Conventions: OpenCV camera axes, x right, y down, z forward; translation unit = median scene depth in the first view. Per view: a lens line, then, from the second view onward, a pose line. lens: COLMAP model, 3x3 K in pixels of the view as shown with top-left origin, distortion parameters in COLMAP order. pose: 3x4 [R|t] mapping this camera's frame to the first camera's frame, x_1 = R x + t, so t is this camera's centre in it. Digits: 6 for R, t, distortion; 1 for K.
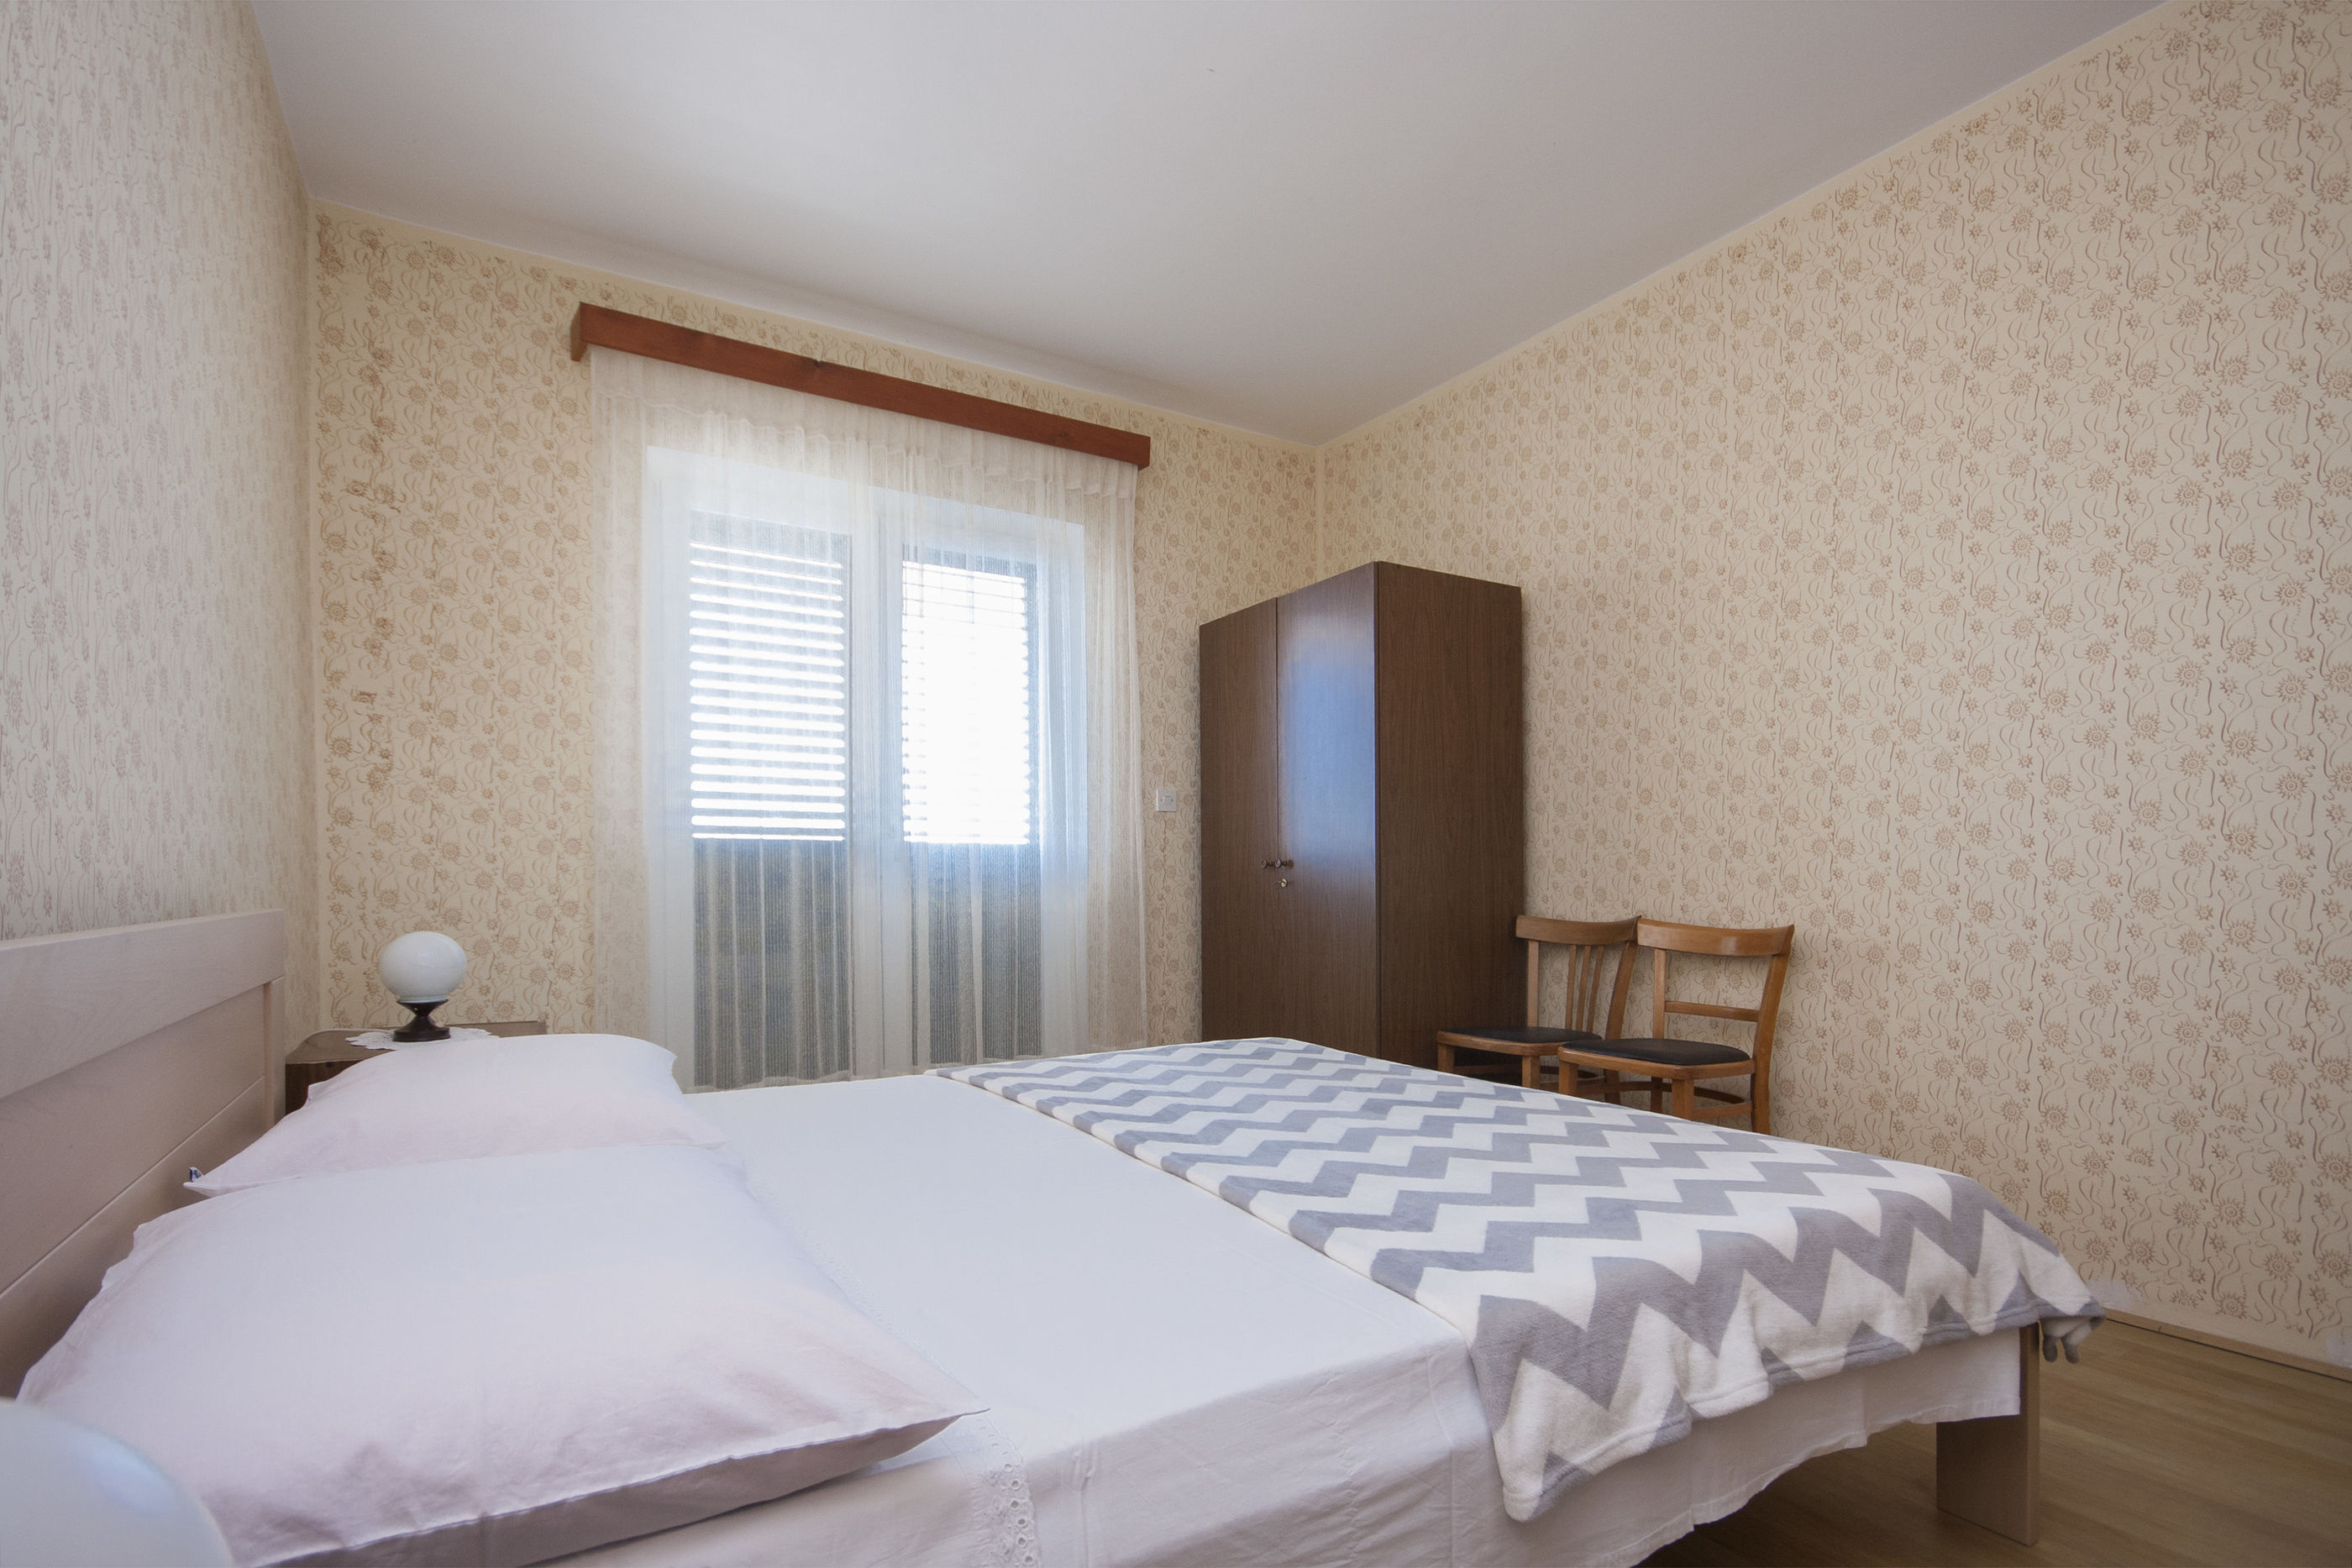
lens RADIAL K [[1128.7, 0, 1129.4], [0, 1128.7, 868.7], [0, 0, 1]] dist [-0.000374, 0.001134]
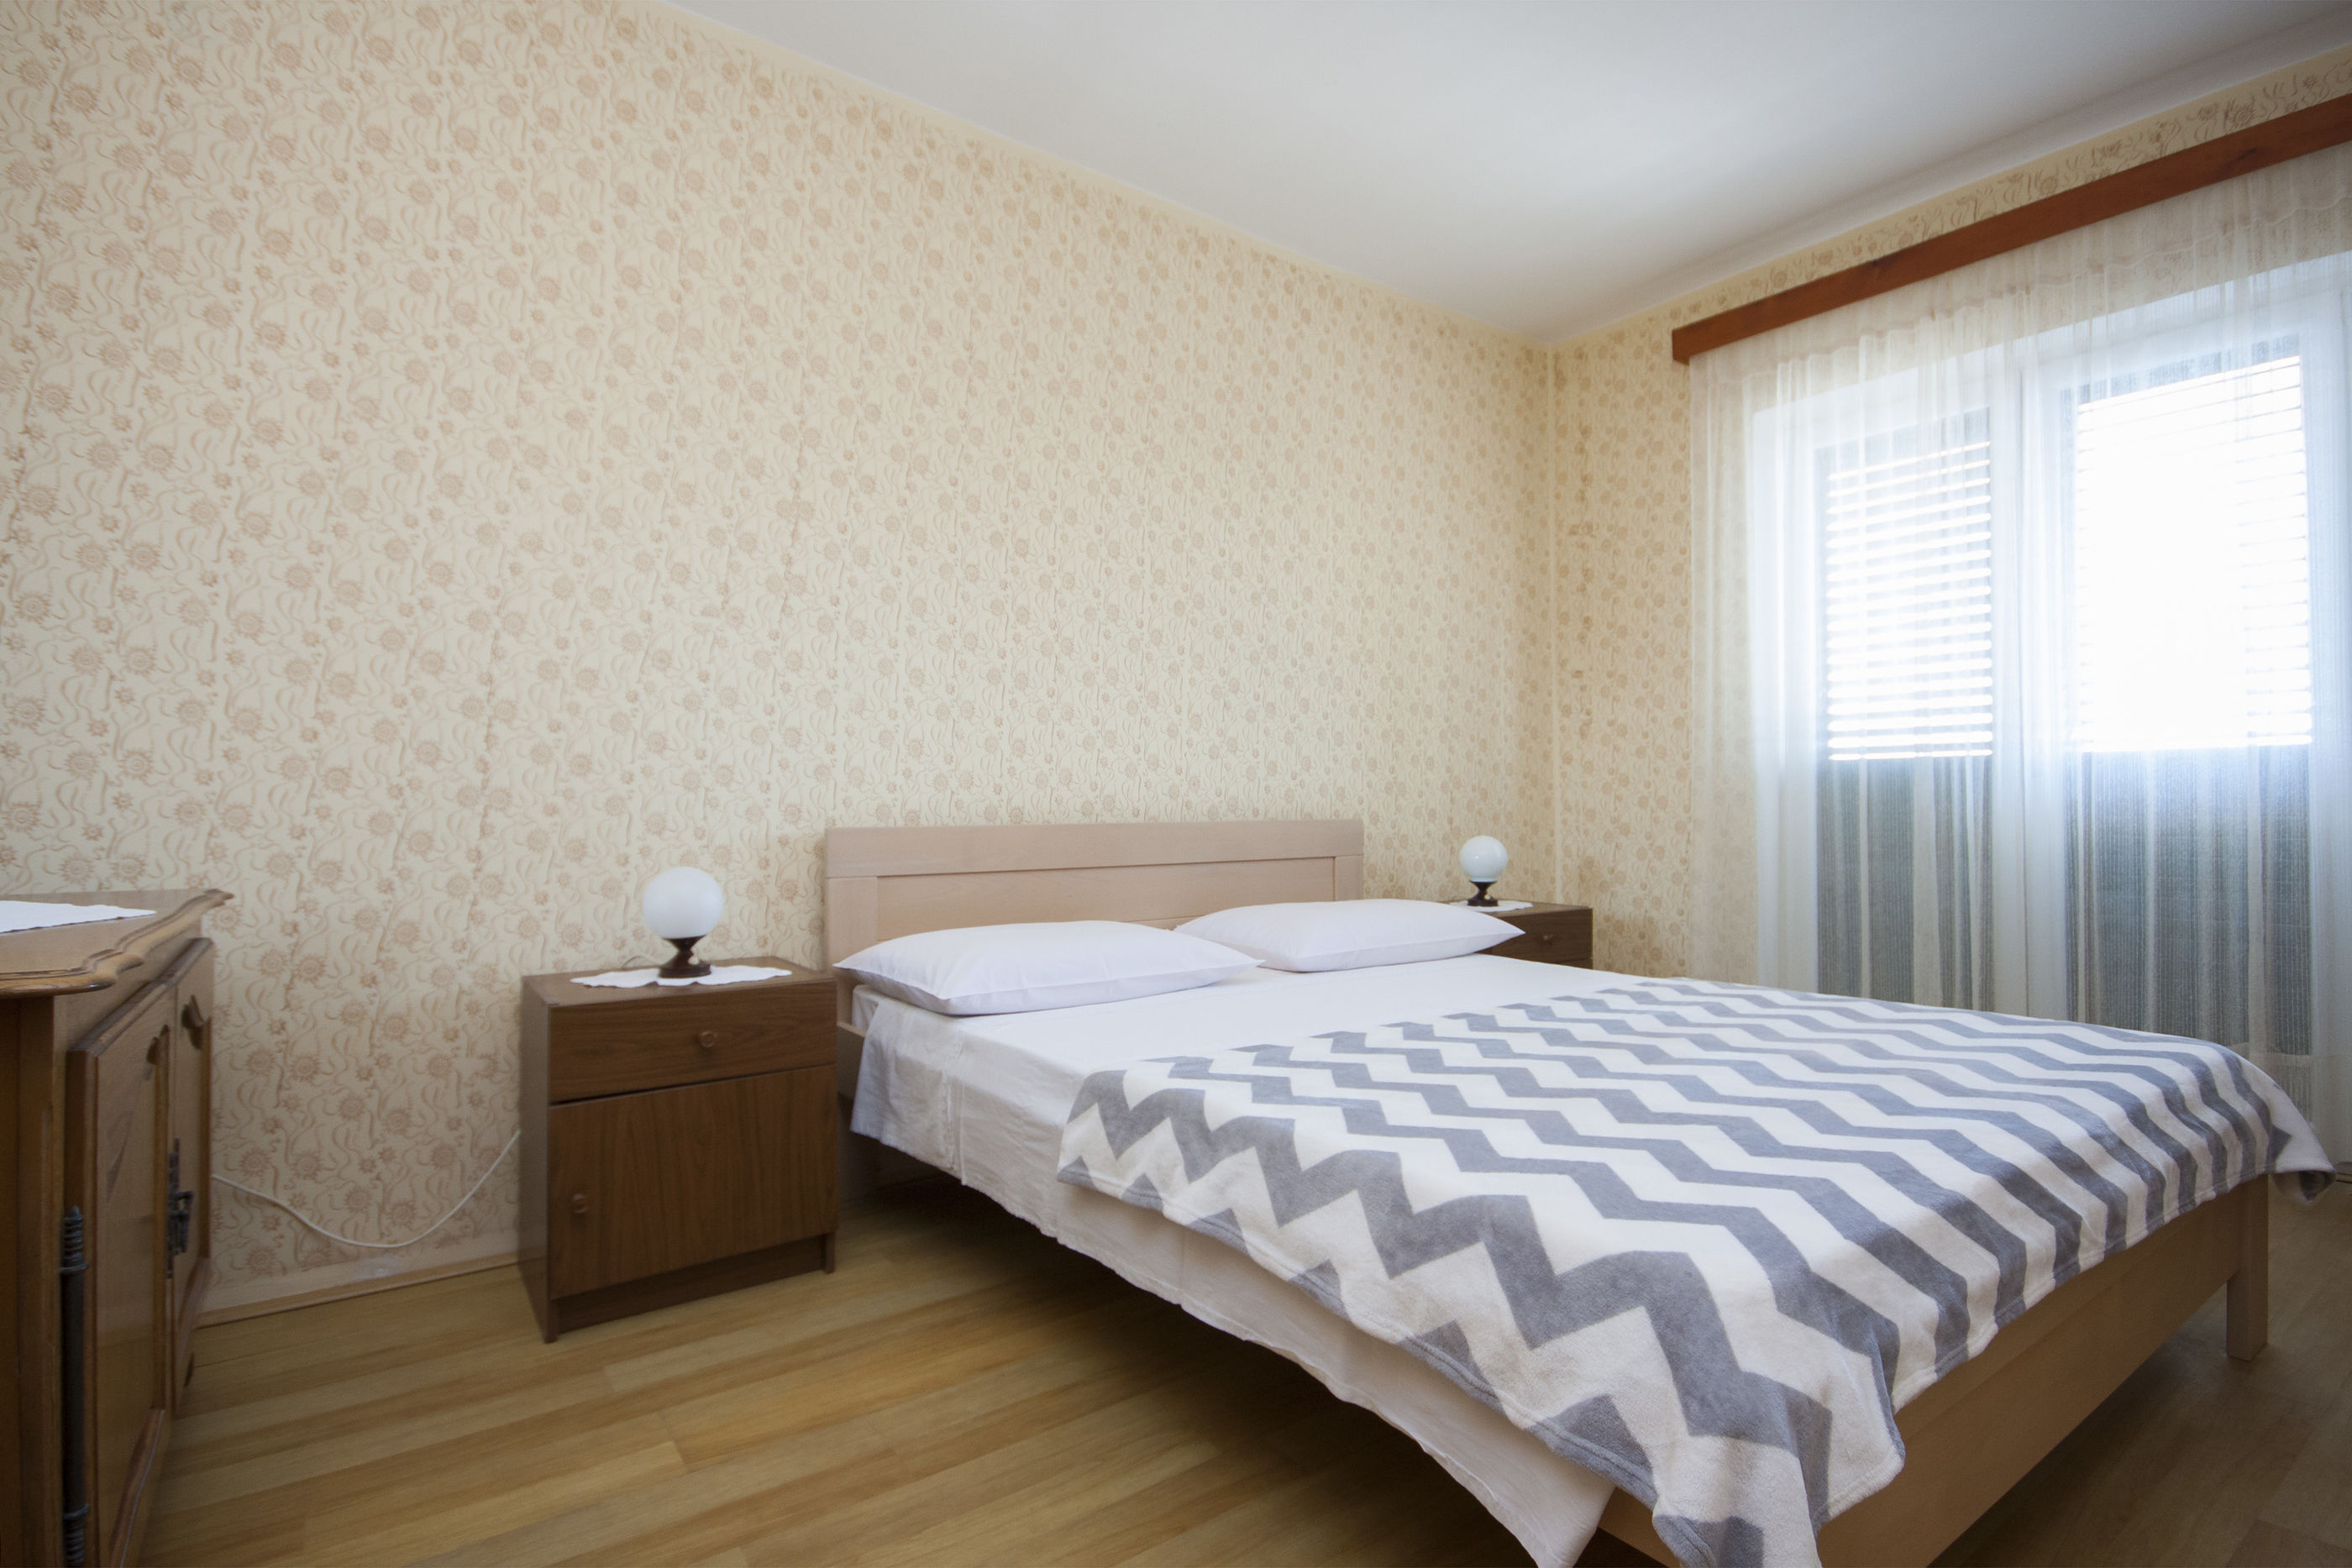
lens RADIAL K [[1128.7, 0, 1174.1], [0, 1128.7, 778.8], [0, 0, 1]] dist [-0.000374, 0.001134]
pose [[0.098789, -0.028521, -0.994700, 0.686371], [0.007676, 0.999581, -0.027899, 0.016365], [0.995079, -0.004879, 0.098966, 0.348320]]
